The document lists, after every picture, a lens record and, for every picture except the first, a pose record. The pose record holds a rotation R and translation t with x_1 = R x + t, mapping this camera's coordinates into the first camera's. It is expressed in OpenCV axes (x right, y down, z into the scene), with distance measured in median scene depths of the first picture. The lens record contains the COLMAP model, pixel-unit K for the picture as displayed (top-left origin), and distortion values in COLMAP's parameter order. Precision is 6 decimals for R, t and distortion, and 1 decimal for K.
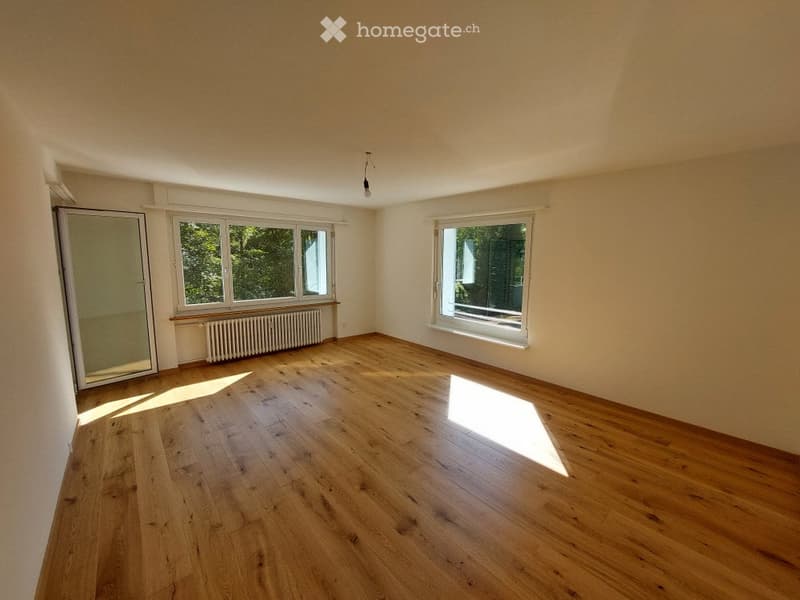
lens RADIAL K [[318.1, 0, 410.4], [0, 318.1, 297.4], [0, 0, 1]] dist [-0.010401, -0.004563]
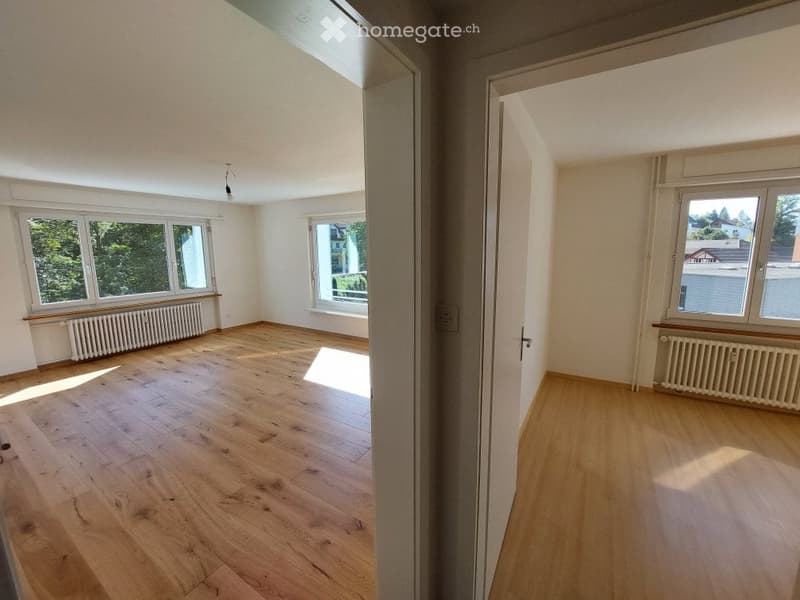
lens RADIAL K [[318.1, 0, 410.4], [0, 318.1, 297.4], [0, 0, 1]] dist [-0.010401, -0.004563]
pose [[0.956923, -0.059830, 0.284112, 0.102732], [0.053398, 0.998112, 0.030338, 0.035745], [-0.285391, -0.013860, 0.958311, -0.235317]]
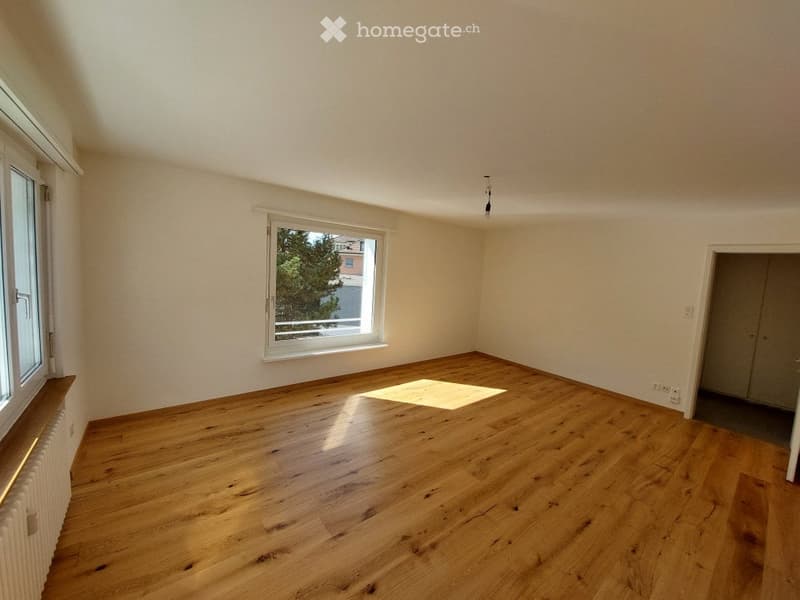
lens RADIAL K [[318.1, 0, 410.4], [0, 318.1, 297.4], [0, 0, 1]] dist [-0.010401, -0.004563]
pose [[0.052912, -0.095440, 0.994028, -0.760505], [0.066104, 0.993574, 0.091878, -0.115619], [-0.996409, 0.060848, 0.058881, 0.772504]]
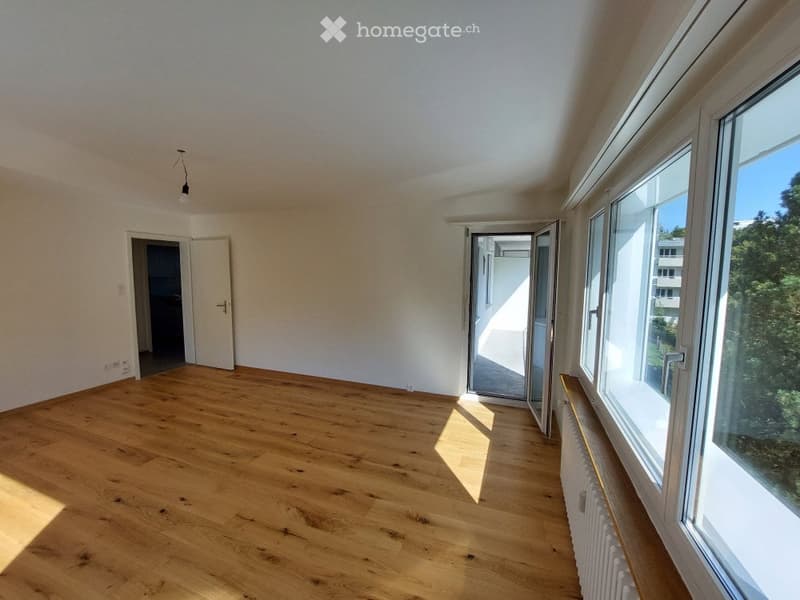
lens RADIAL K [[318.1, 0, 410.4], [0, 318.1, 297.4], [0, 0, 1]] dist [-0.010401, -0.004563]
pose [[-0.880699, 0.018732, -0.473307, -0.169934], [-0.080435, 0.978792, 0.188405, -0.178287], [0.466798, 0.203998, -0.860514, 1.333116]]
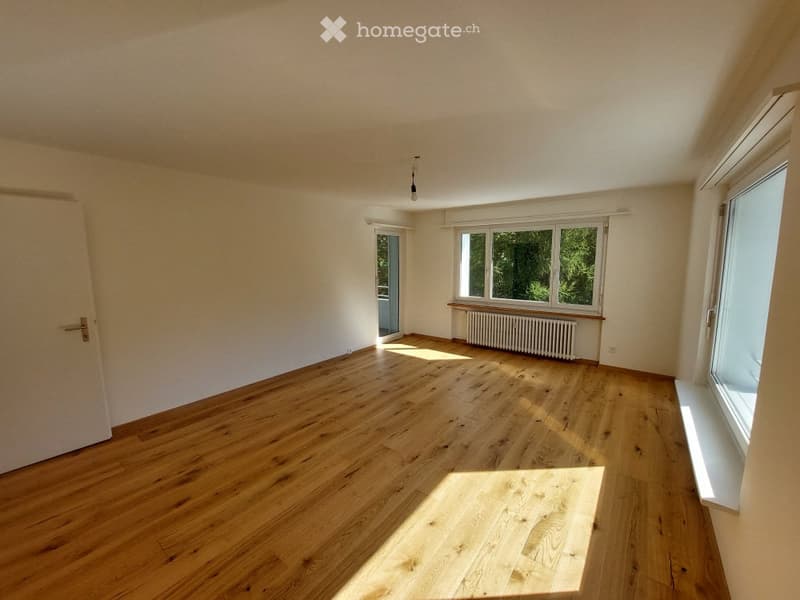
lens RADIAL K [[318.1, 0, 410.4], [0, 318.1, 297.4], [0, 0, 1]] dist [-0.010401, -0.004563]
pose [[0.193749, 0.105664, -0.975344, 0.578155], [-0.116808, 0.989595, 0.084005, -0.059086], [0.974073, 0.097652, 0.204075, 0.522126]]
